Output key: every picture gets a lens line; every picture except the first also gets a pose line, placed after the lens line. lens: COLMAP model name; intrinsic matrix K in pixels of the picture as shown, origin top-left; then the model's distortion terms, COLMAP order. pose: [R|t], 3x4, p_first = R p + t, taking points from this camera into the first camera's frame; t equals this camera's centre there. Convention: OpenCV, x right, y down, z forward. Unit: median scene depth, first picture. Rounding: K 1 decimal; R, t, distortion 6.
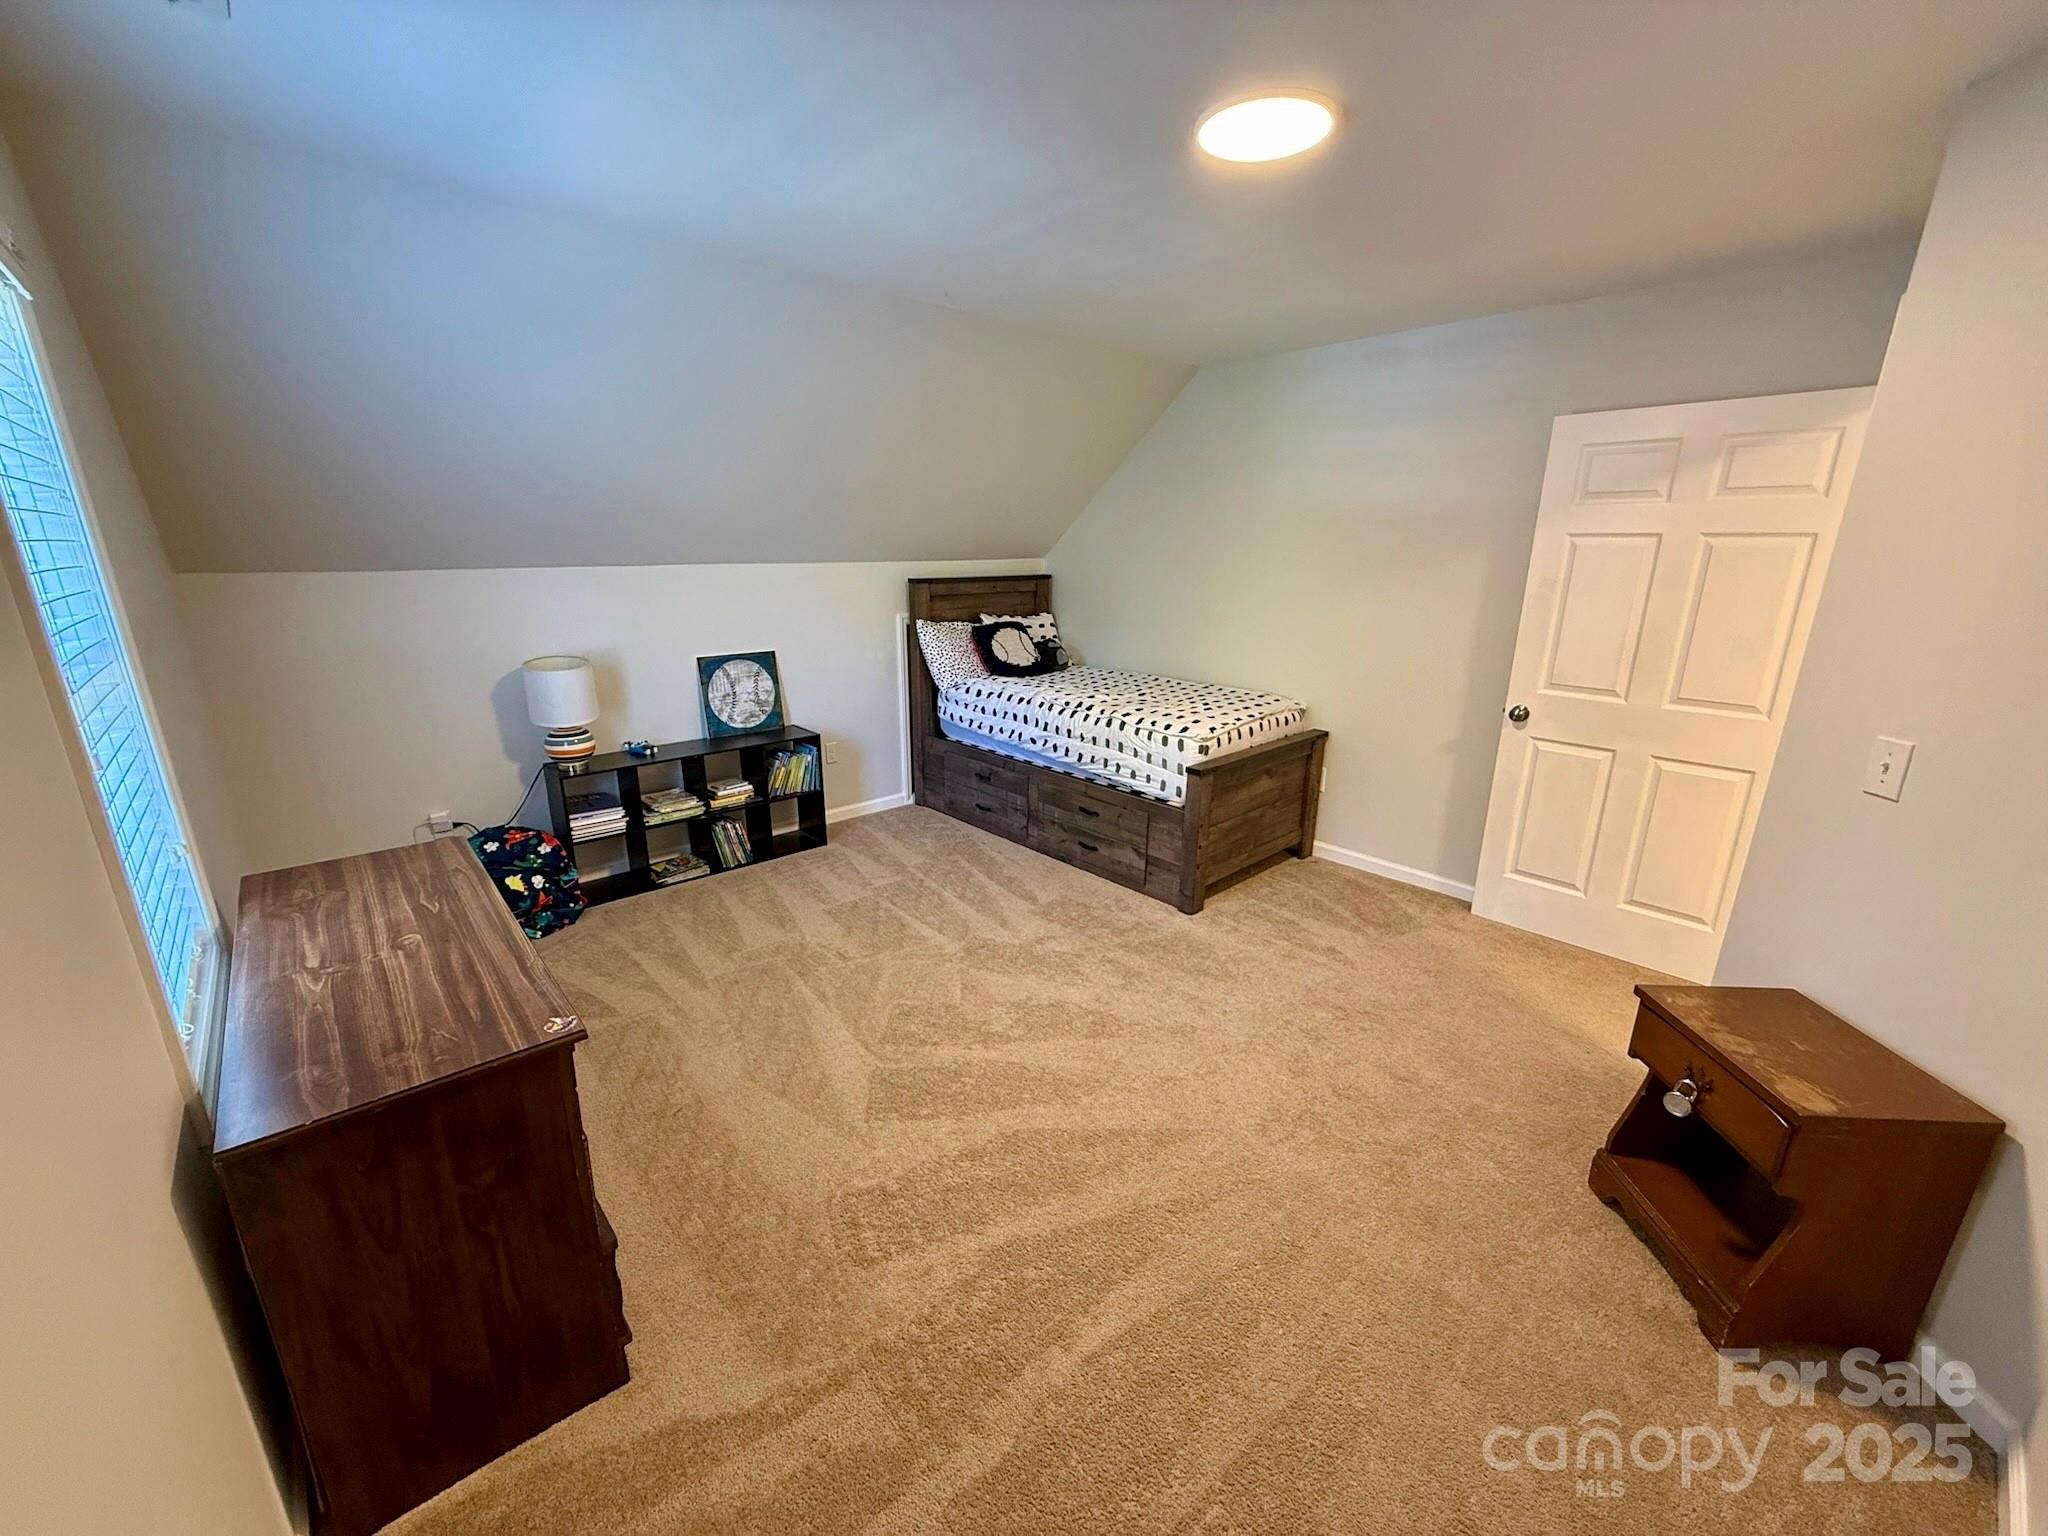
lens RADIAL K [[812.7, 0, 1016.5], [0, 812.7, 772.2], [0, 0, 1]] dist [-0.000809, 0.000071]
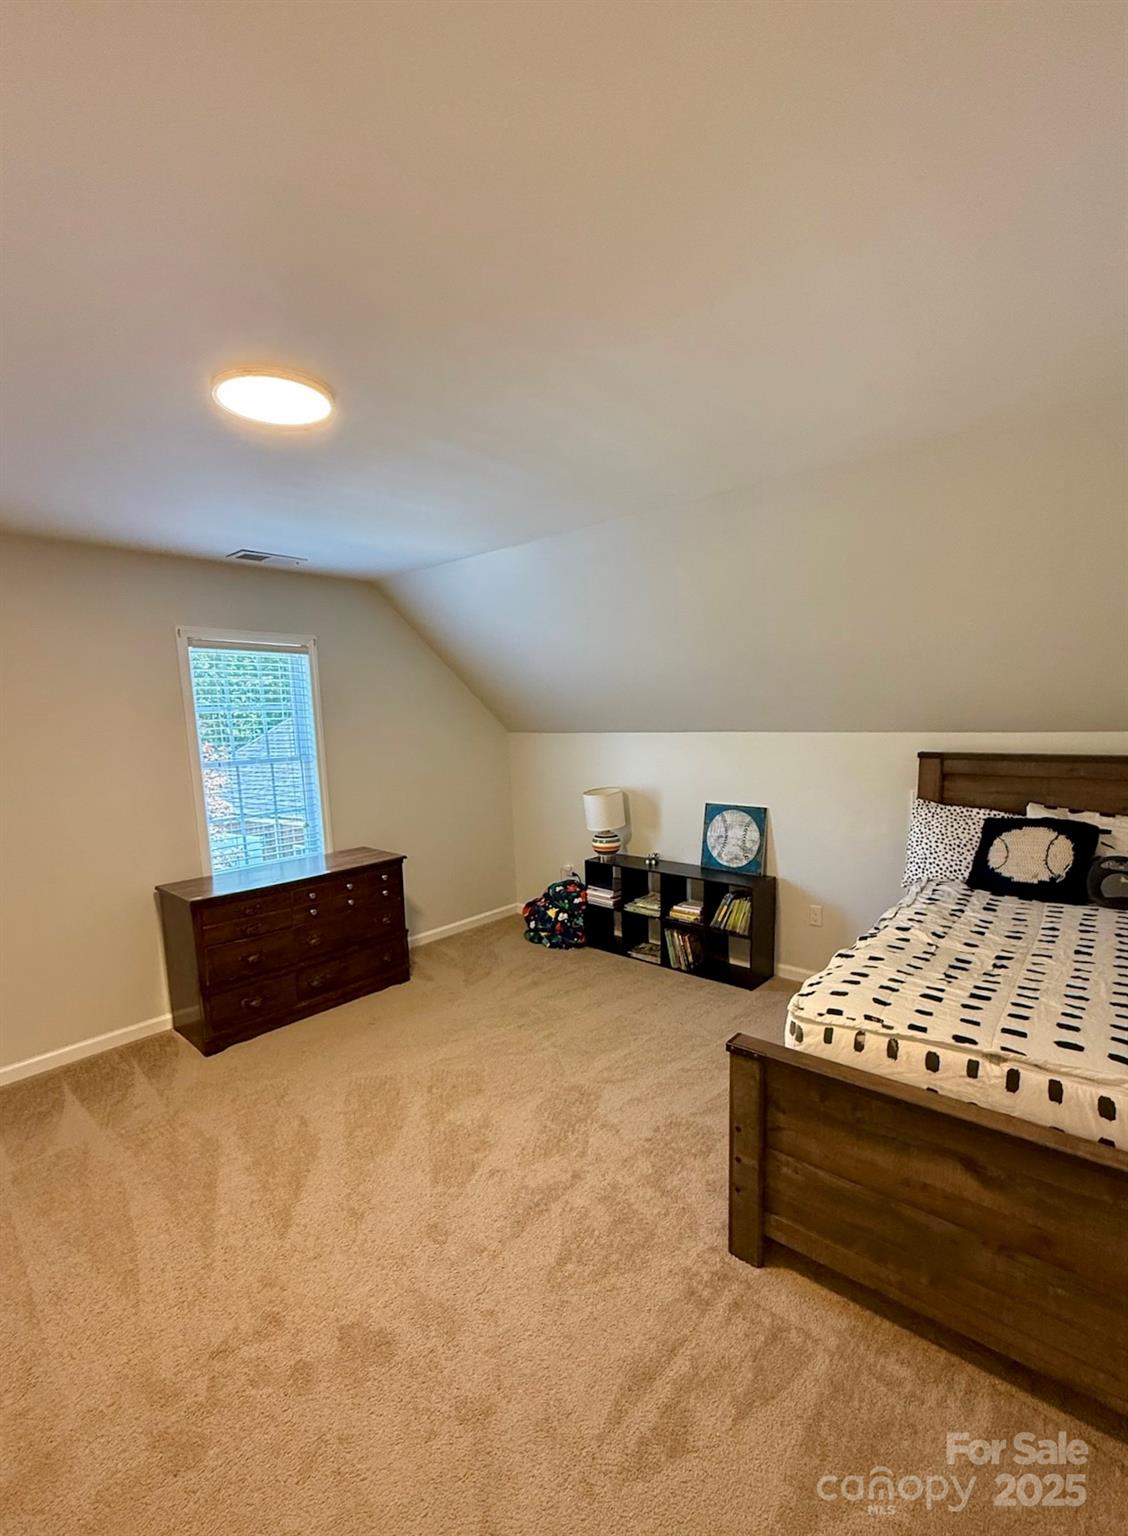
lens RADIAL K [[679.2, 0, 562.2], [0, 679.2, 814.9], [0, 0, 1]] dist [0.000332, 0.000080]
pose [[0.126763, 0.141941, -0.981725, 0.617930], [-0.248221, 0.962759, 0.107148, -0.177890], [0.960374, 0.230102, 0.157275, 0.607572]]
